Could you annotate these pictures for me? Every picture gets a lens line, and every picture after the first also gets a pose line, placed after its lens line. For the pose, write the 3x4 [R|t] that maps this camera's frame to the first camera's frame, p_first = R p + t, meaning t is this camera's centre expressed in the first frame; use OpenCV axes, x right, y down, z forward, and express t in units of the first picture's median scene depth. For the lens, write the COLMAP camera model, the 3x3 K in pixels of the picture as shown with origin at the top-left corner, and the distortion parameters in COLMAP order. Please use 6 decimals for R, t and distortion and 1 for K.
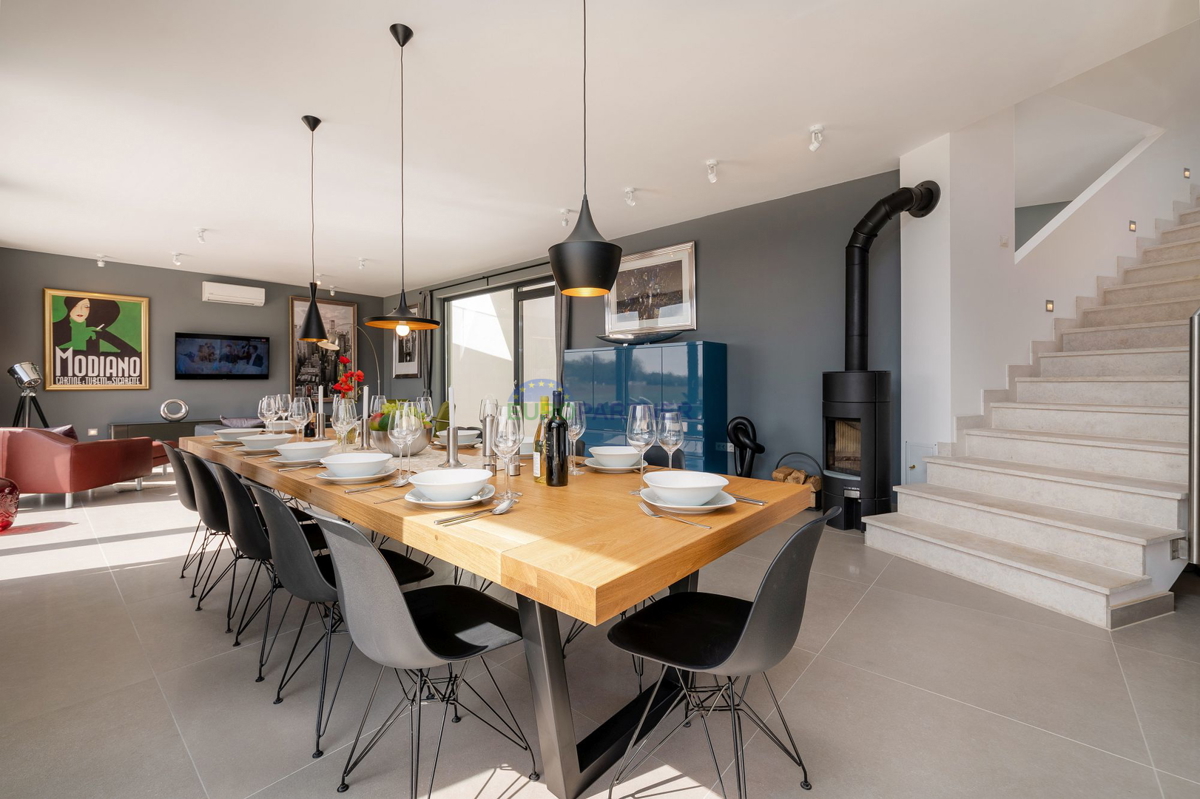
lens RADIAL K [[495.3, 0, 598.1], [0, 495.3, 389.5], [0, 0, 1]] dist [-0.026142, 0.009327]
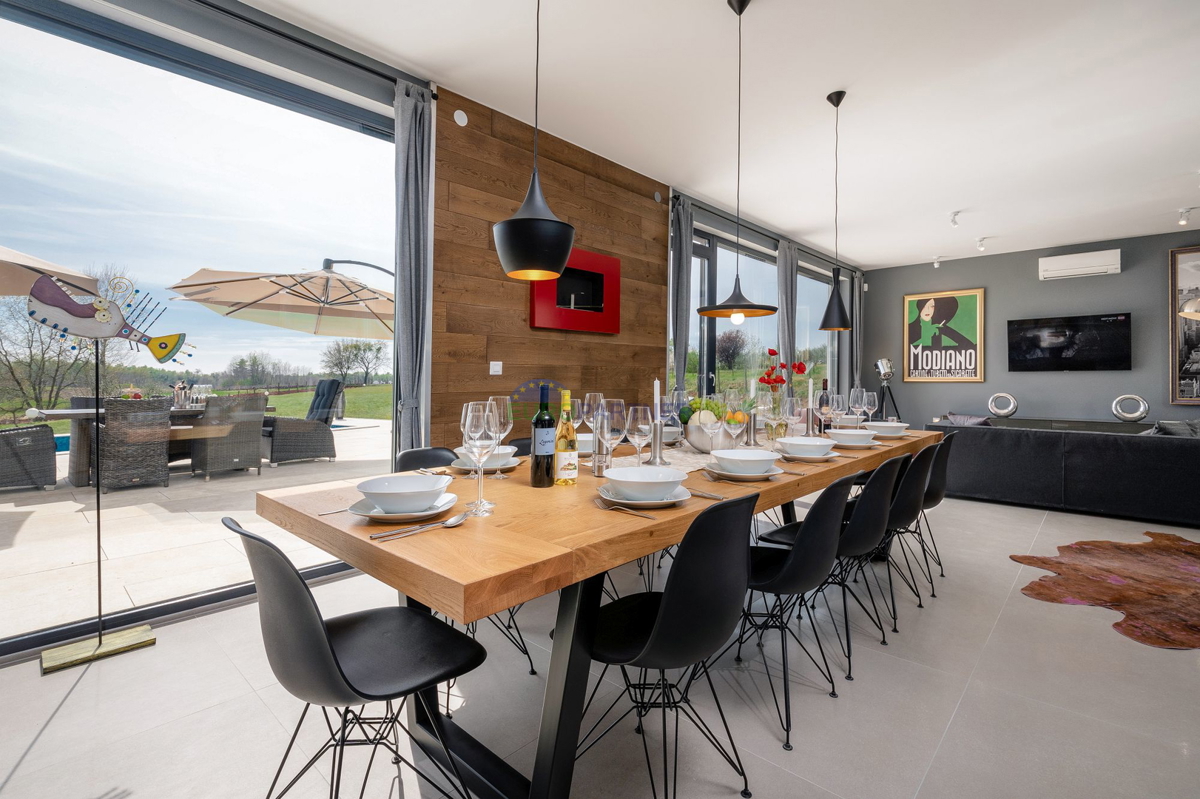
lens RADIAL K [[562.4, 0, 596.8], [0, 562.4, 374.2], [0, 0, 1]] dist [0.003508, -0.000250]
pose [[-0.023754, -0.003653, -0.999711, 0.232319], [-0.011426, 0.999929, -0.003382, -0.003318], [0.999653, 0.011342, -0.023794, 0.266964]]
